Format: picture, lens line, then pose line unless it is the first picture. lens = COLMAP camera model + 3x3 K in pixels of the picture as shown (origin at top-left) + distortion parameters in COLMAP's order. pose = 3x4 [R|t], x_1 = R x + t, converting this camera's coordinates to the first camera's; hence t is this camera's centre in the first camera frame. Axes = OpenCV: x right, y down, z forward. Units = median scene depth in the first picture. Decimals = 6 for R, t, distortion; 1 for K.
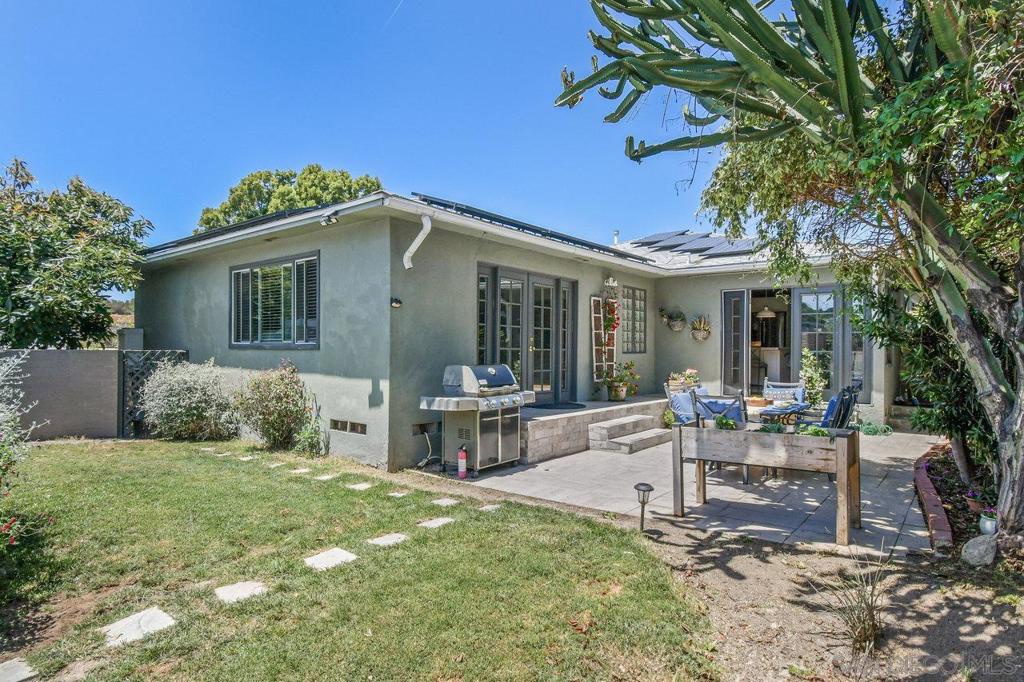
lens RADIAL K [[554.3, 0, 517.2], [0, 554.3, 347.1], [0, 0, 1]] dist [-0.004797, -0.001089]
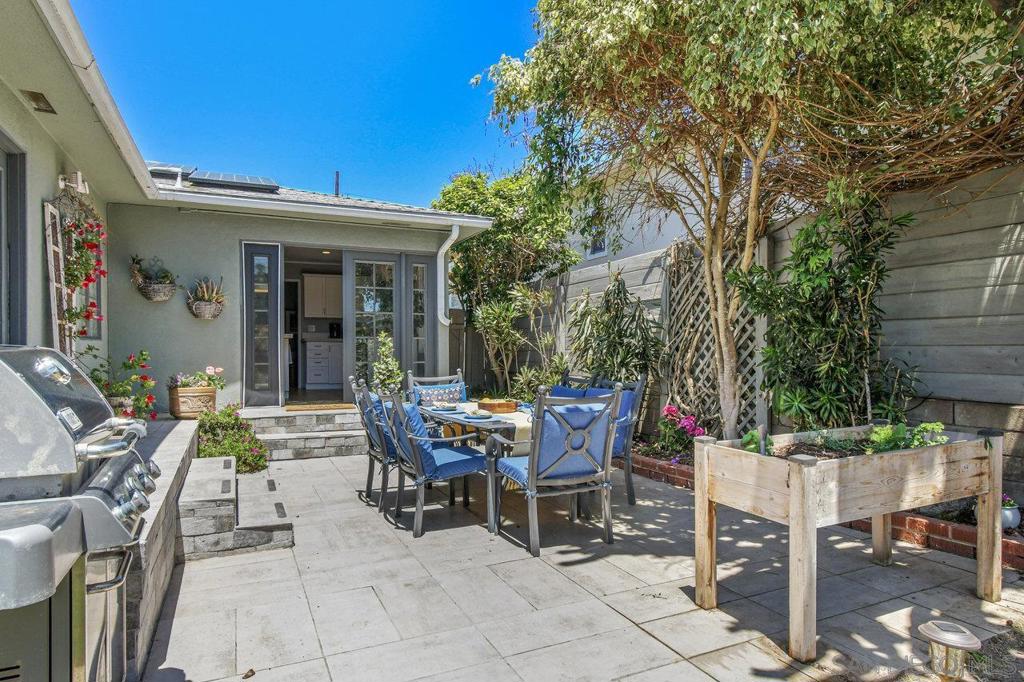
lens RADIAL K [[599.2, 0, 508.7], [0, 599.2, 346.3], [0, 0, 1]] dist [-0.003406, -0.000290]
pose [[0.445993, 0.001823, 0.895035, -0.132916], [0.000047, 0.999998, -0.002060, 0.023282], [-0.895036, 0.000960, 0.445992, 0.501582]]
